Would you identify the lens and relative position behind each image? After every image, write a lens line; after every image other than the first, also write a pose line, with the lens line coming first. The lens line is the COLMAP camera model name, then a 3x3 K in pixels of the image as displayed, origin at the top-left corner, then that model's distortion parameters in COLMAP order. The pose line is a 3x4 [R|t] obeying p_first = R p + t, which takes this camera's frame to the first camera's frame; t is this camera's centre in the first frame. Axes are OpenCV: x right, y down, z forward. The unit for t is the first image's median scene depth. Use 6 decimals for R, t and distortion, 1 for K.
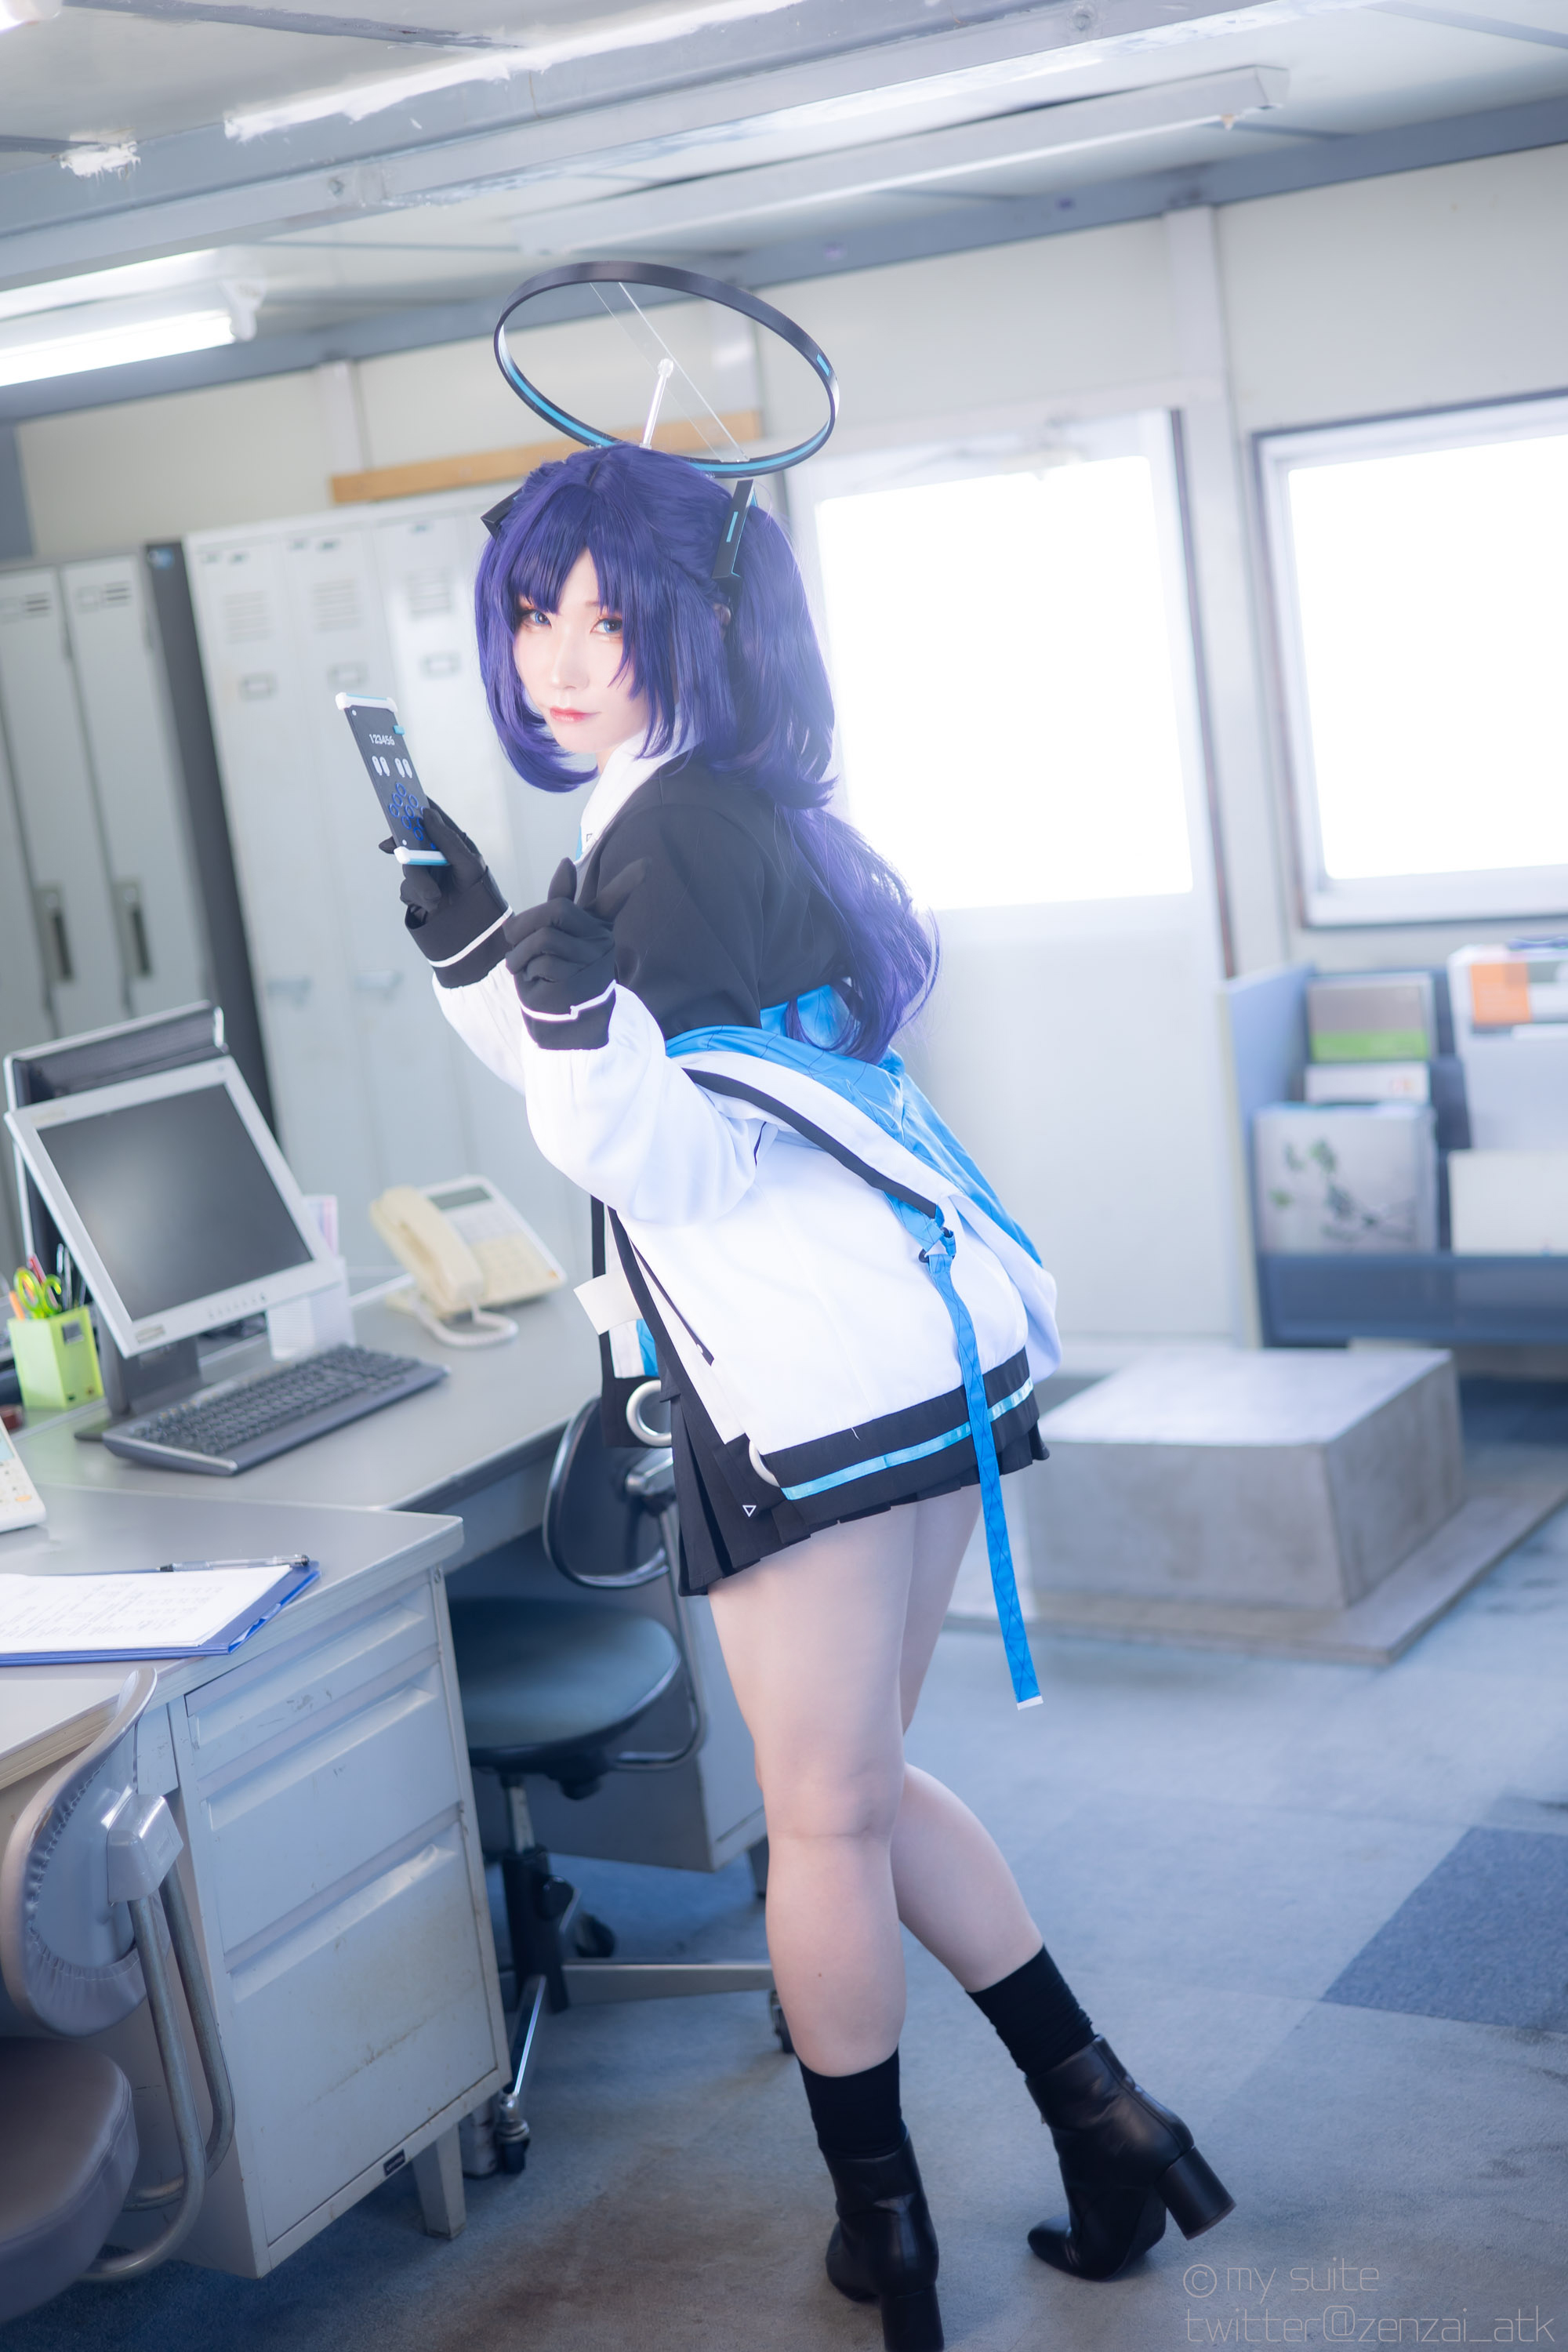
lens RADIAL K [[3429.4, 0, 784.2], [0, 3429.4, 1196.5], [0, 0, 1]] dist [0.025780, 0.000000]
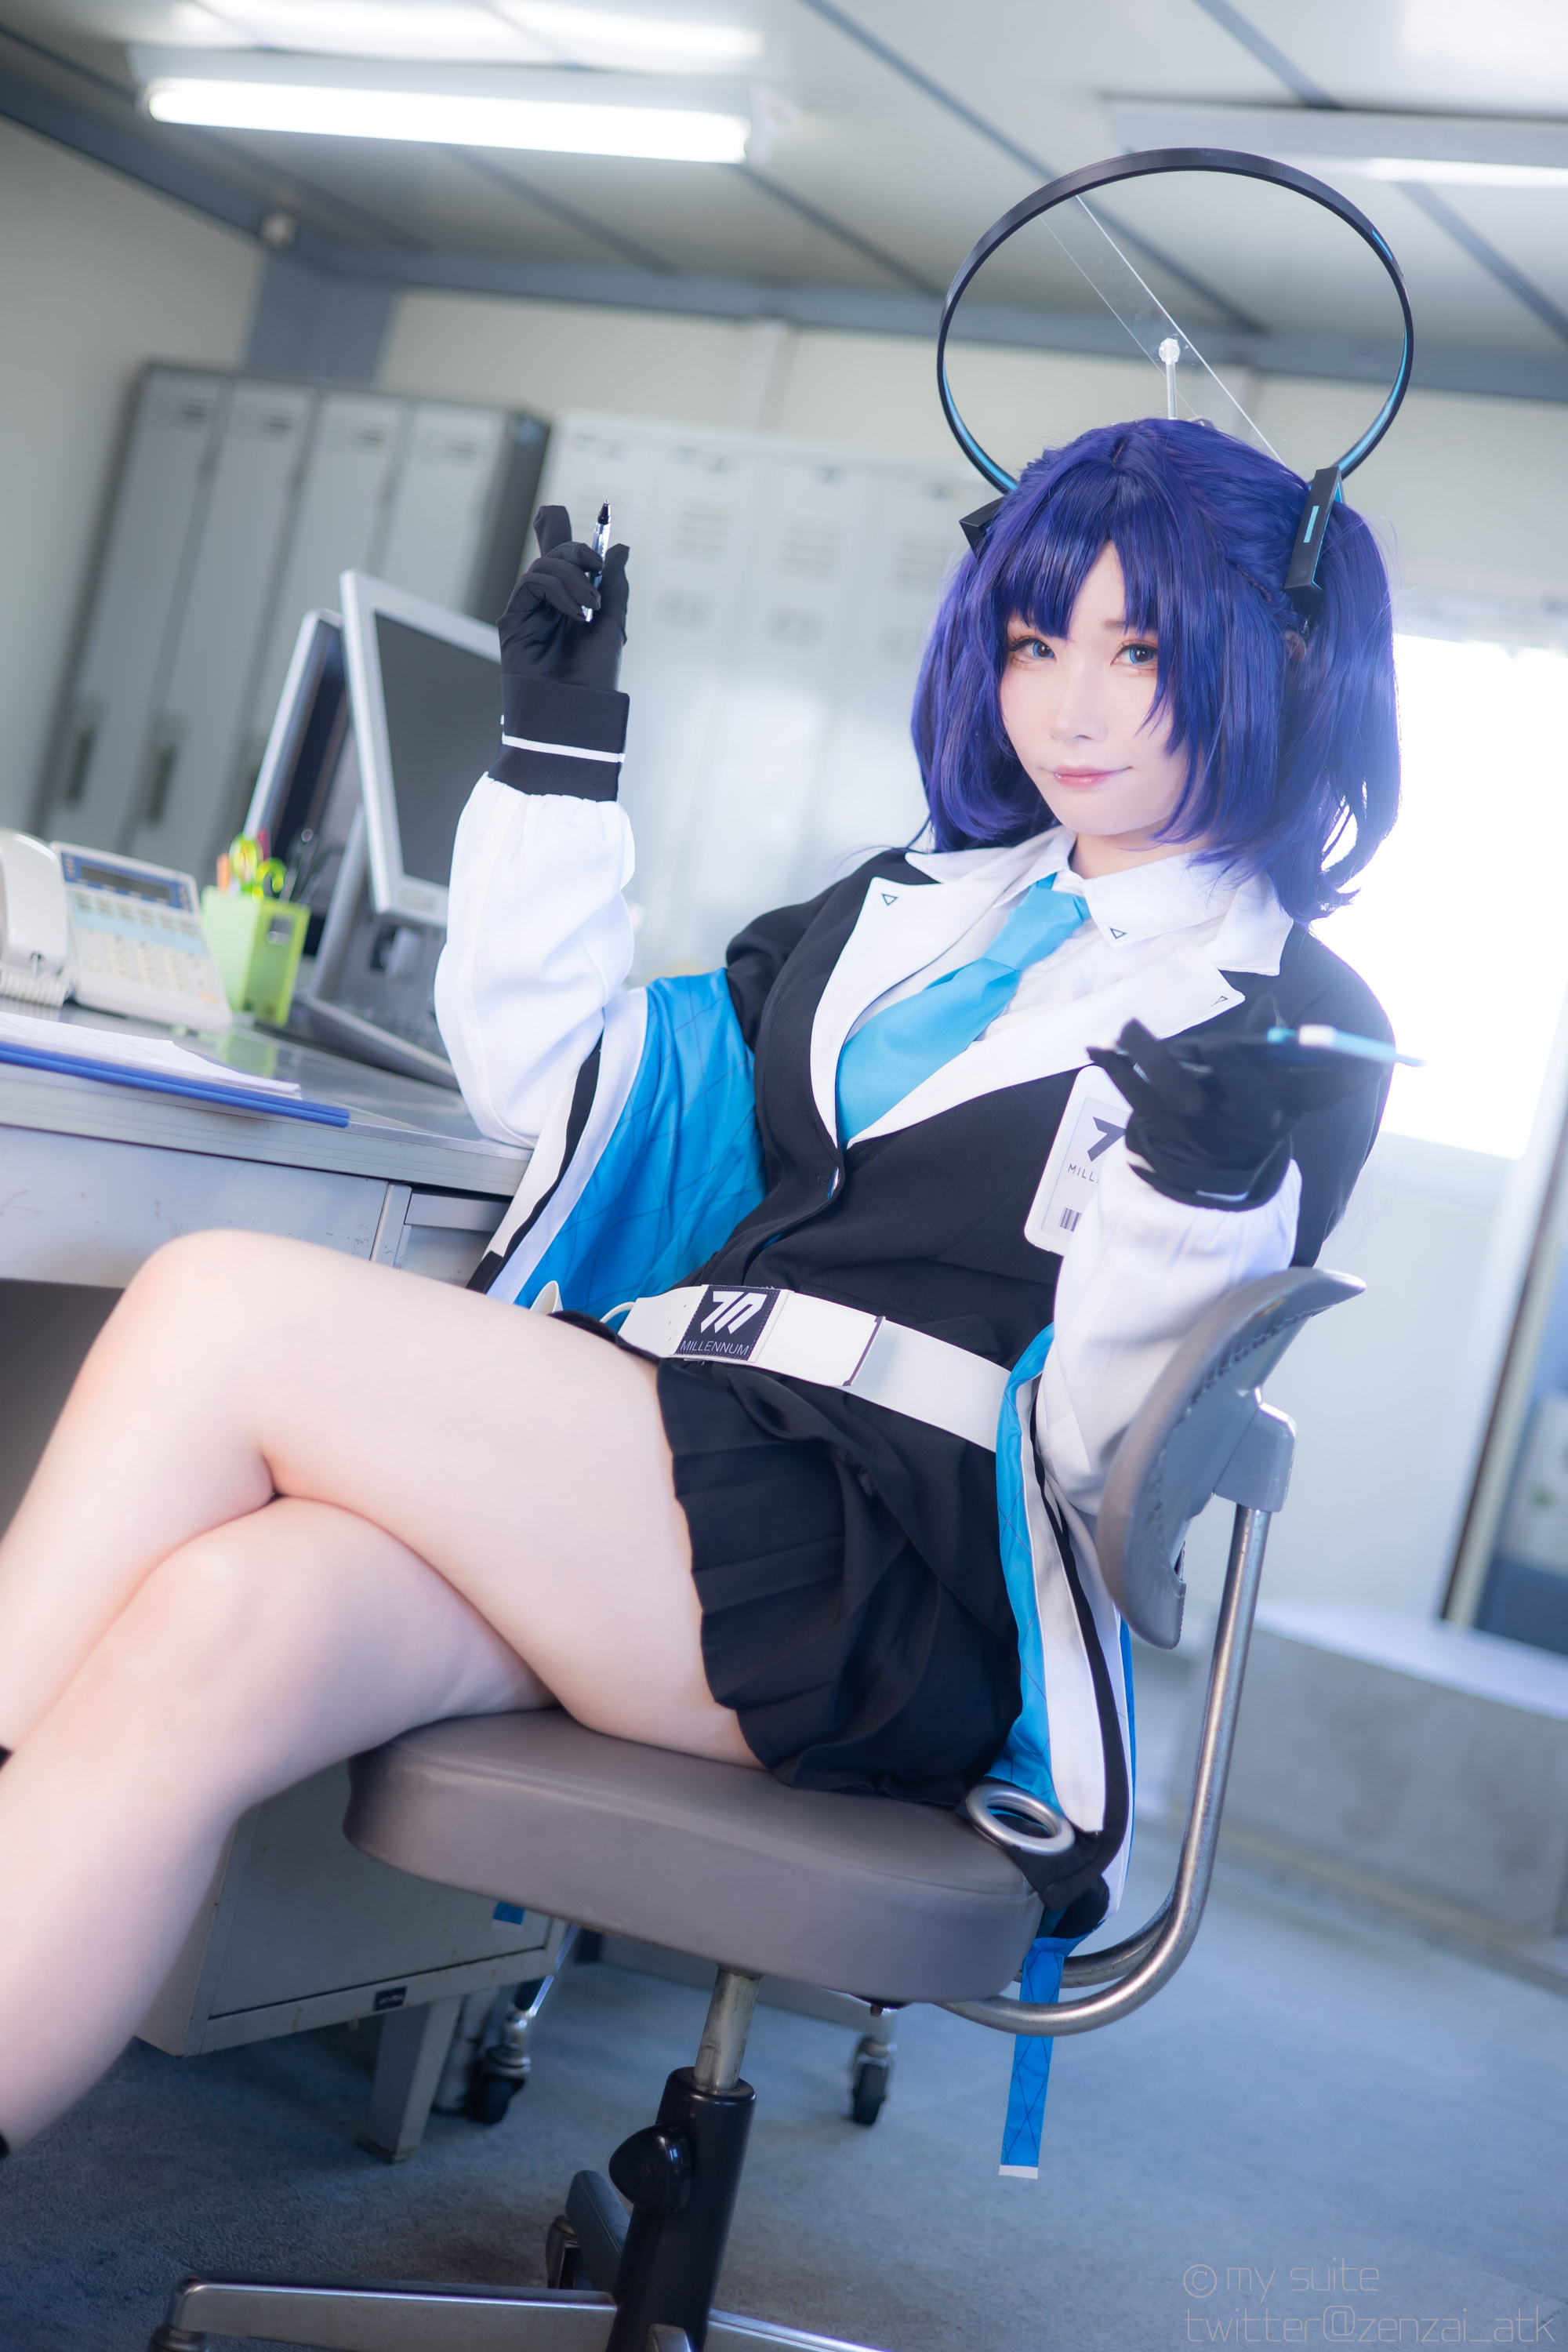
lens RADIAL K [[3429.4, 0, 782.3], [0, 3429.4, 1173.2], [0, 0, 1]] dist [0.025780, 0.000000]
pose [[0.937375, 0.348271, -0.005937, -0.074764], [-0.345373, 0.927093, -0.145654, 0.160794], [-0.045223, 0.138583, 0.989318, 0.227187]]
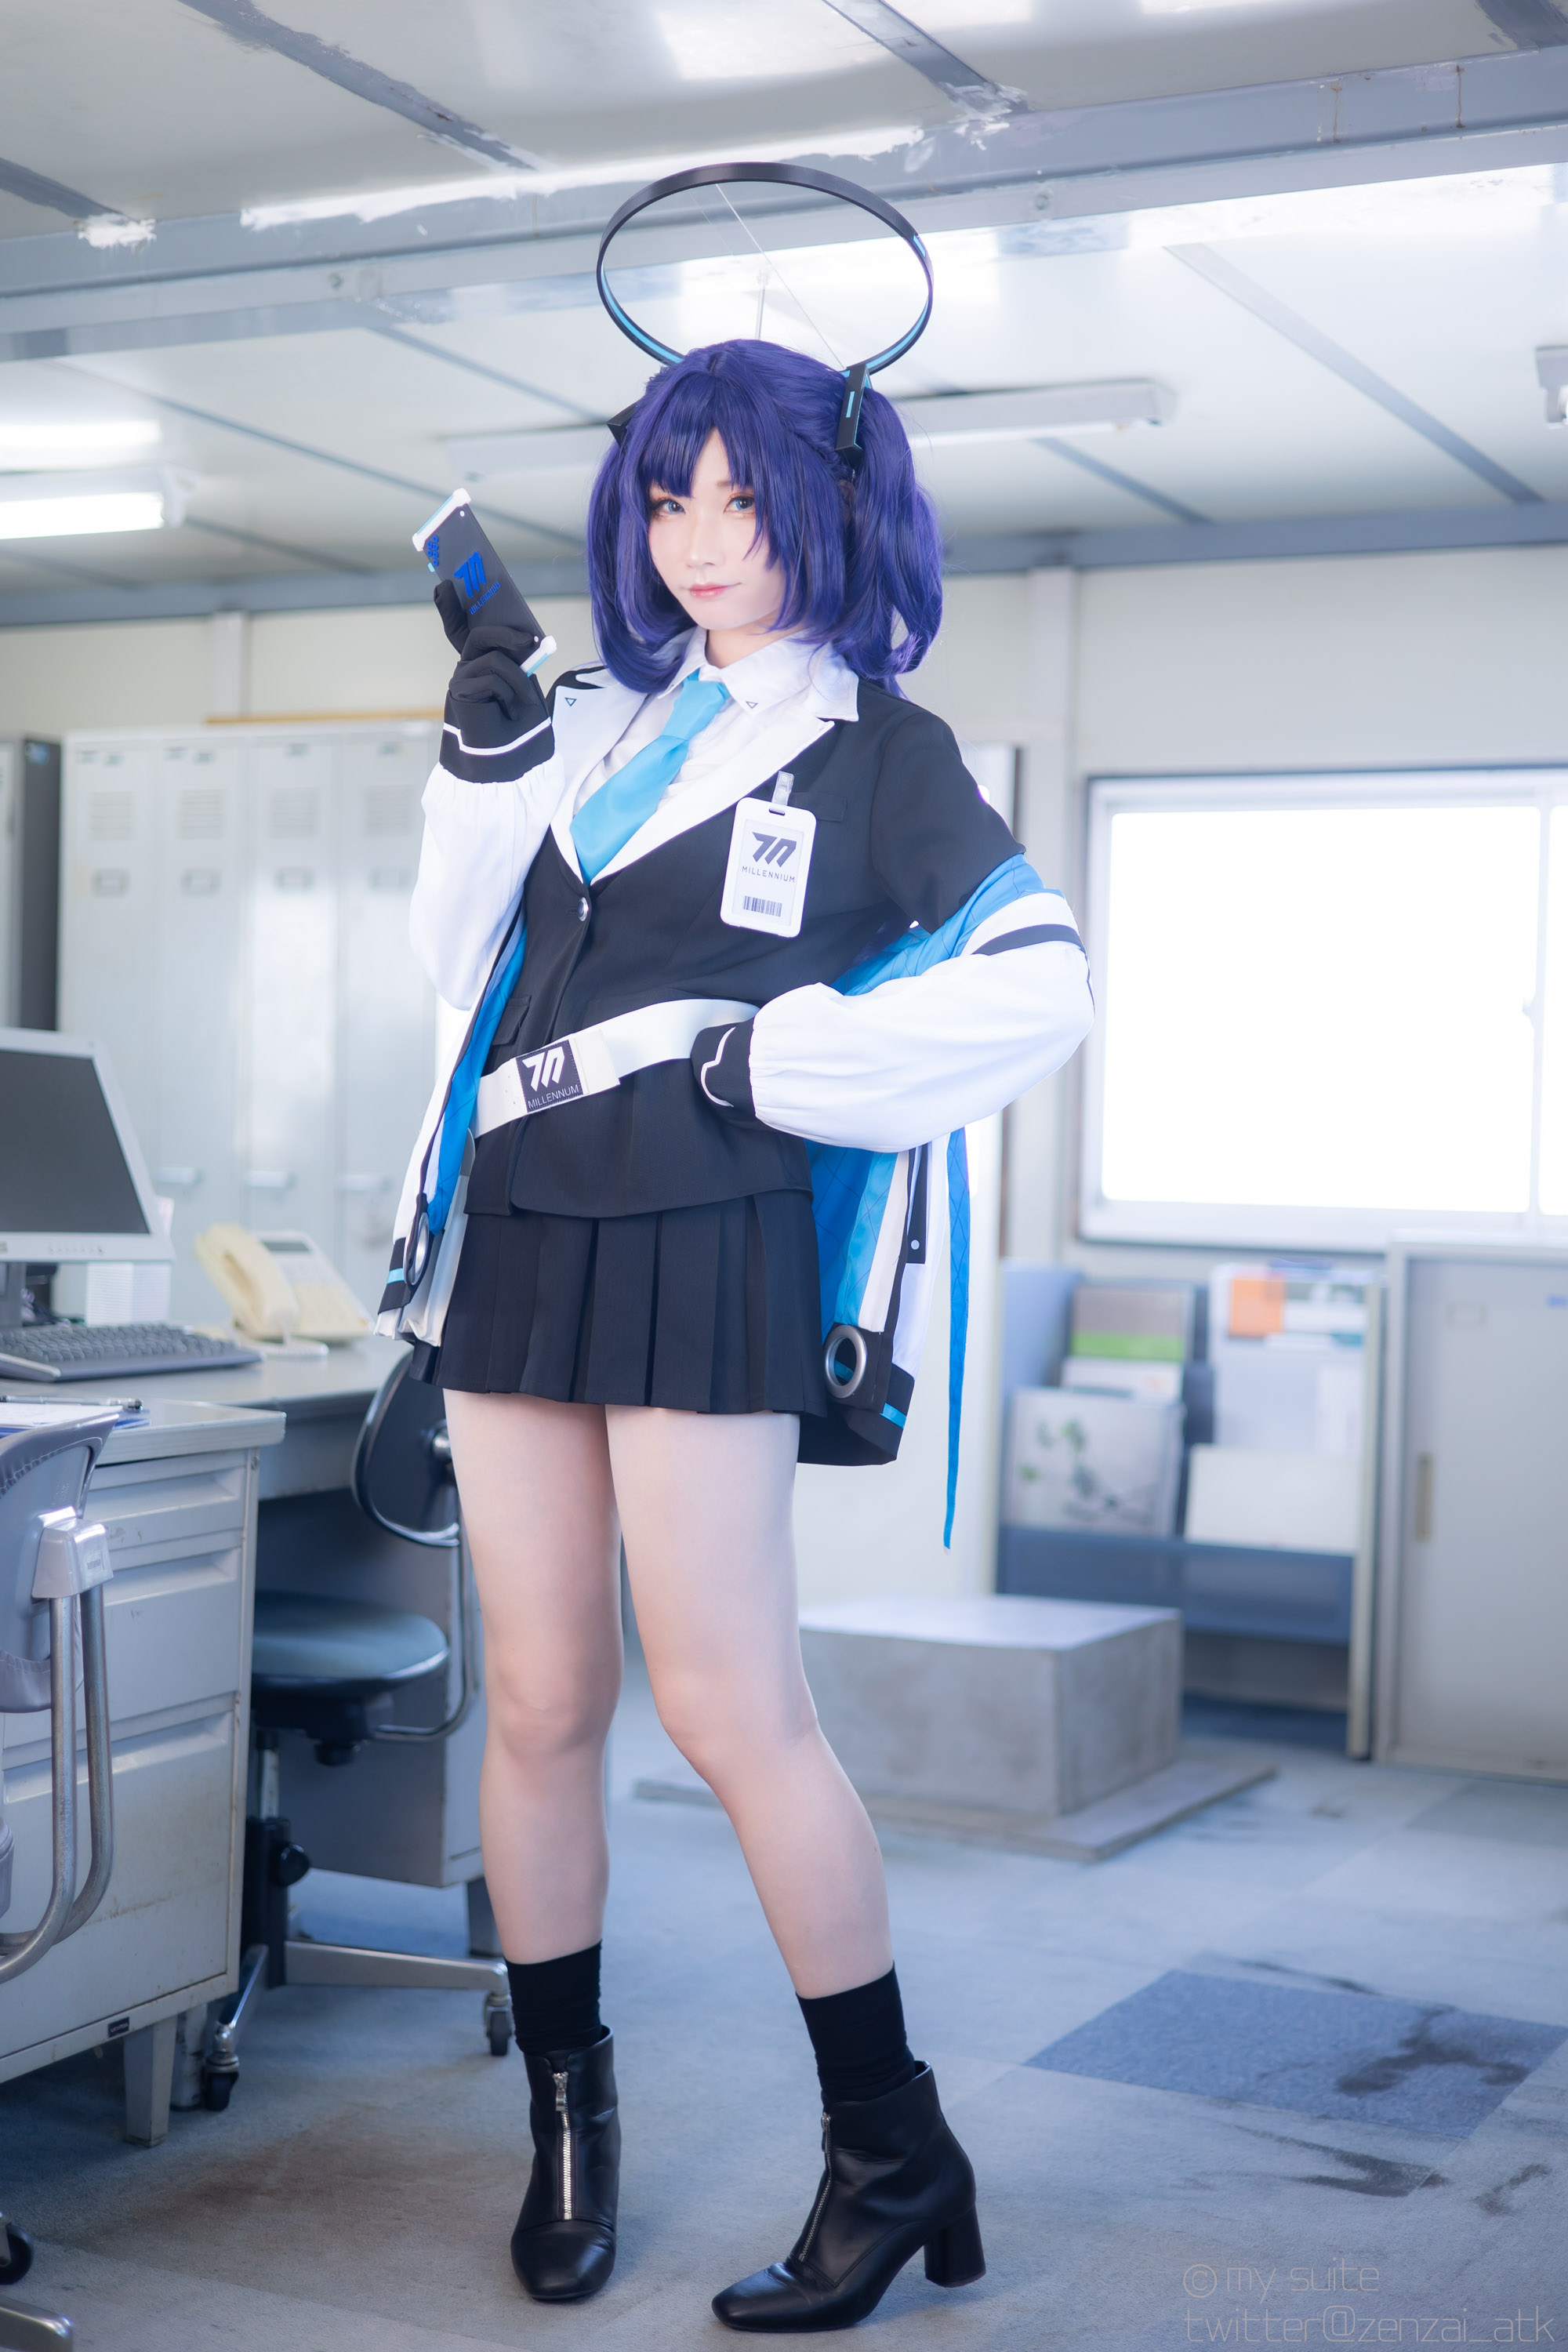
lens RADIAL K [[3429.4, 0, 803.3], [0, 3429.4, 1175.3], [0, 0, 1]] dist [0.025780, 0.000000]
pose [[0.985220, 0.150940, 0.080983, -0.028425], [-0.134169, 0.973920, -0.182972, 0.157615], [-0.106489, 0.169402, 0.979777, -0.036948]]
